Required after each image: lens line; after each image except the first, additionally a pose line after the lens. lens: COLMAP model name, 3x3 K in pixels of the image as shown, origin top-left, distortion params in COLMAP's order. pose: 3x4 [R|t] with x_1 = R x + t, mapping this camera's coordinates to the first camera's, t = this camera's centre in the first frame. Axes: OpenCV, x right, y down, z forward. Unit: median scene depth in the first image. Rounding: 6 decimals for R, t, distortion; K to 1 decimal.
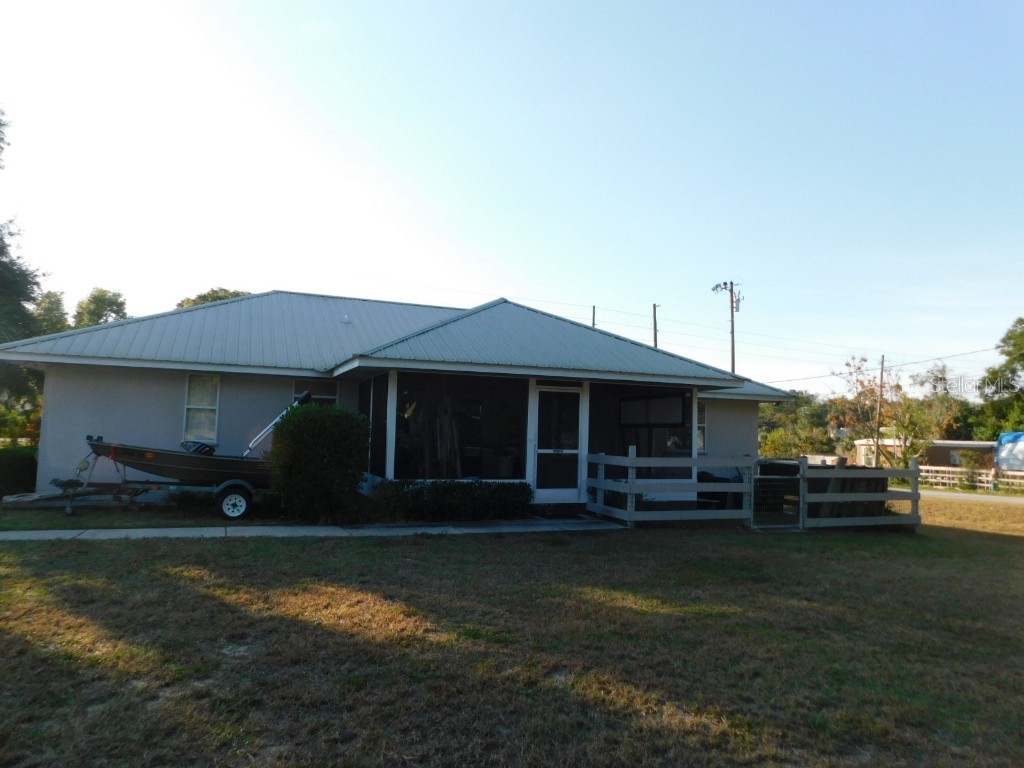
lens RADIAL K [[678.4, 0, 514.5], [0, 678.4, 385.7], [0, 0, 1]] dist [-0.058995, 0.044403]
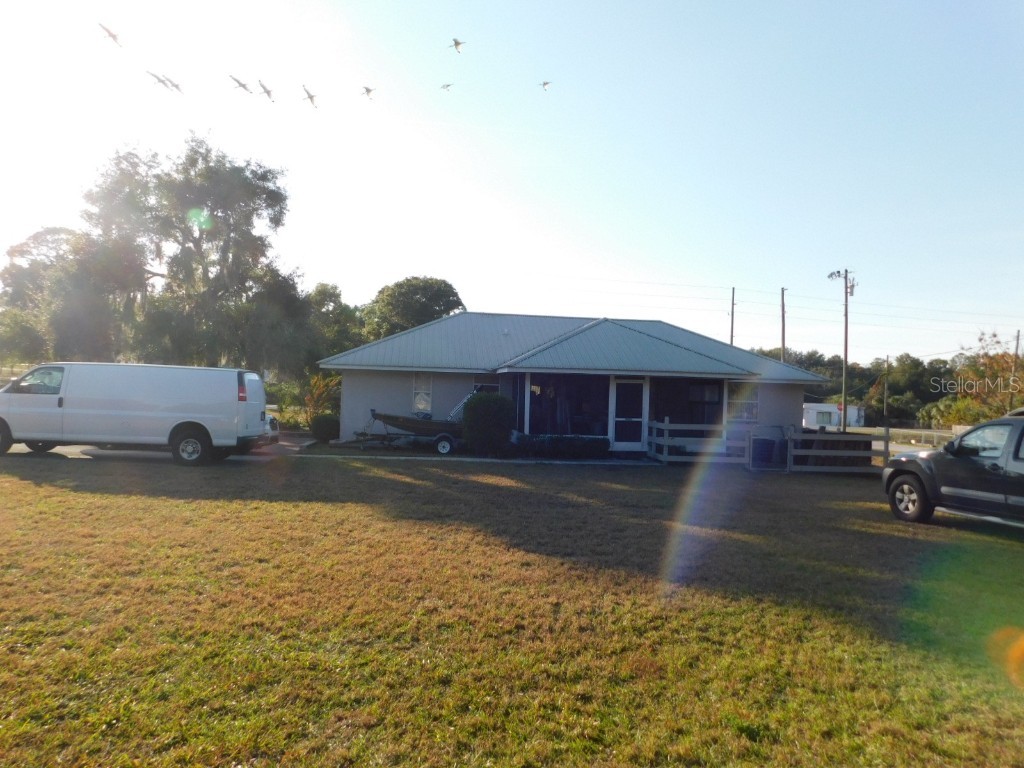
lens RADIAL K [[678.4, 0, 511.2], [0, 678.4, 387.4], [0, 0, 1]] dist [-0.058995, 0.044403]
pose [[0.965230, -0.000862, -0.261402, 0.217374], [0.014741, 0.998583, 0.051138, -0.068564], [0.260988, -0.053213, 0.963874, -0.646221]]
